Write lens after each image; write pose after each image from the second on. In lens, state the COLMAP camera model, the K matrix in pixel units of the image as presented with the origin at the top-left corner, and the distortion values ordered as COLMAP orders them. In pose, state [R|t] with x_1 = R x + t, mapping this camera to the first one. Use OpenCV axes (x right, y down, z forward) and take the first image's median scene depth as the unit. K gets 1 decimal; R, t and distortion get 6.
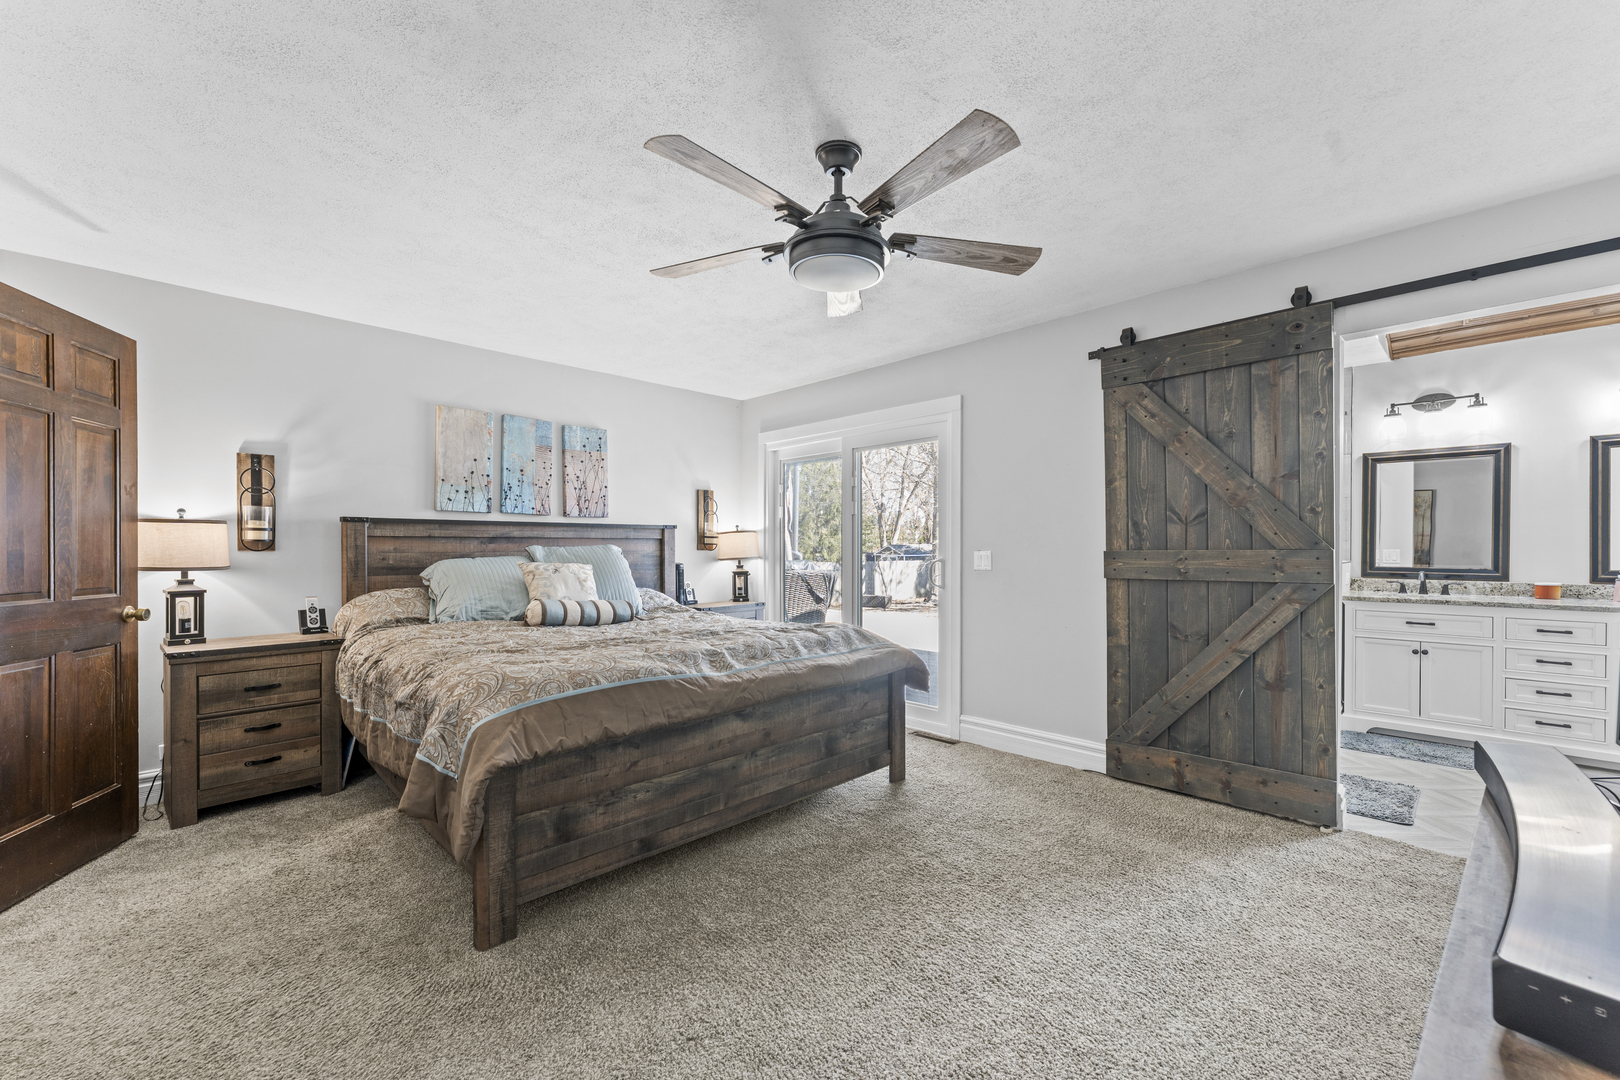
lens RADIAL K [[646.8, 0, 813.8], [0, 646.8, 552.2], [0, 0, 1]] dist [-0.001837, -0.000355]
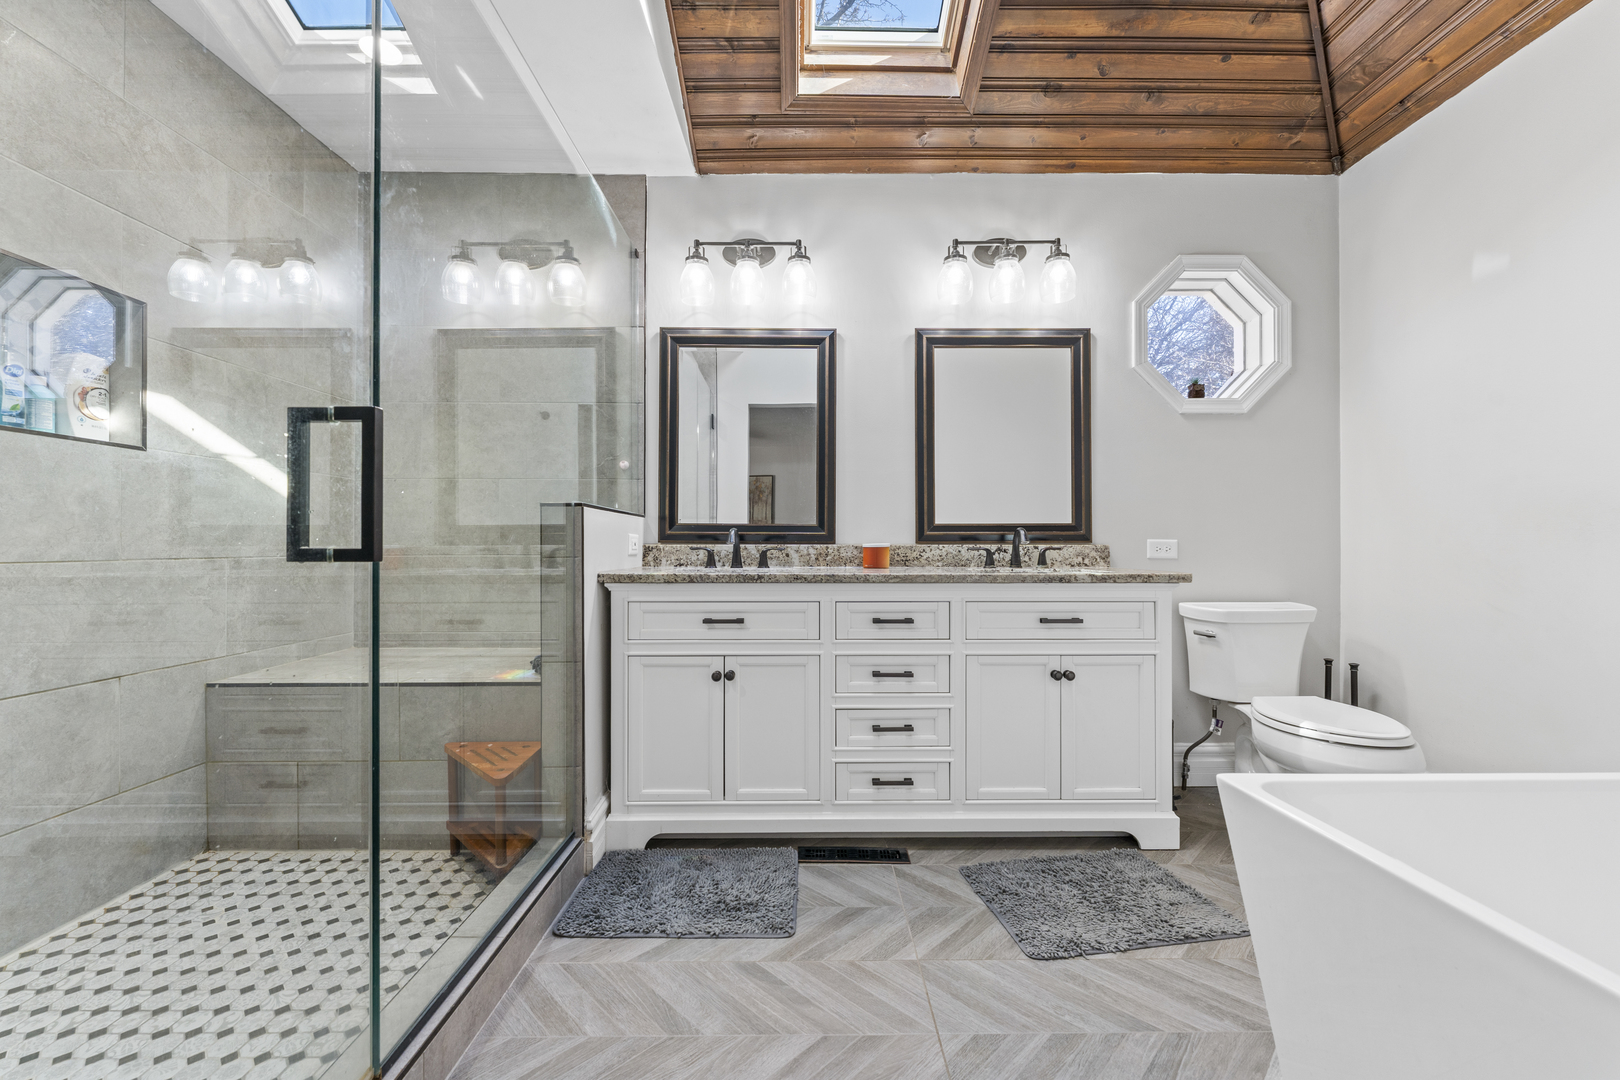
lens RADIAL K [[646.8, 0, 805.0], [0, 646.8, 545.8], [0, 0, 1]] dist [-0.001837, -0.000355]
pose [[0.696386, 0.003056, 0.717661, 0.579684], [0.004036, 0.999958, -0.008174, 0.051492], [-0.717656, 0.008589, 0.696344, 0.558953]]
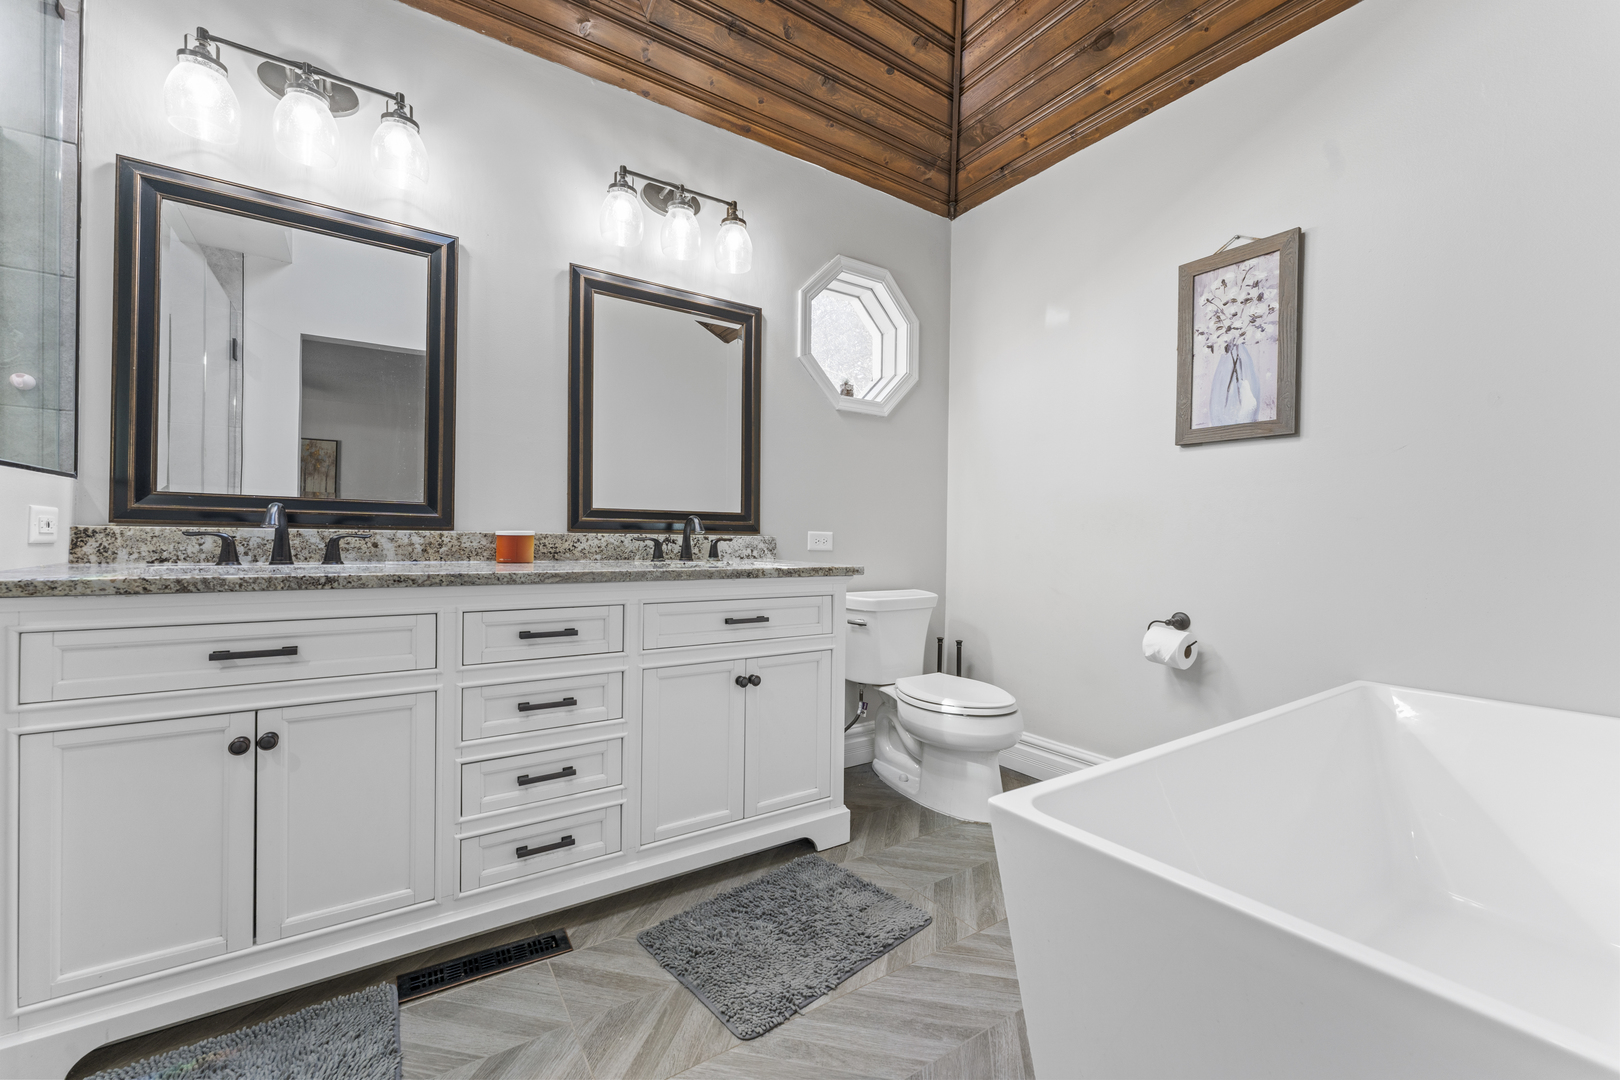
lens RADIAL K [[646.8, 0, 811.8], [0, 646.8, 542.5], [0, 0, 1]] dist [-0.001837, -0.000355]
pose [[0.181171, -0.001838, 0.983450, 0.643556], [-0.006103, 0.999977, 0.002993, 0.050433], [-0.983433, -0.006544, 0.181156, 0.640451]]
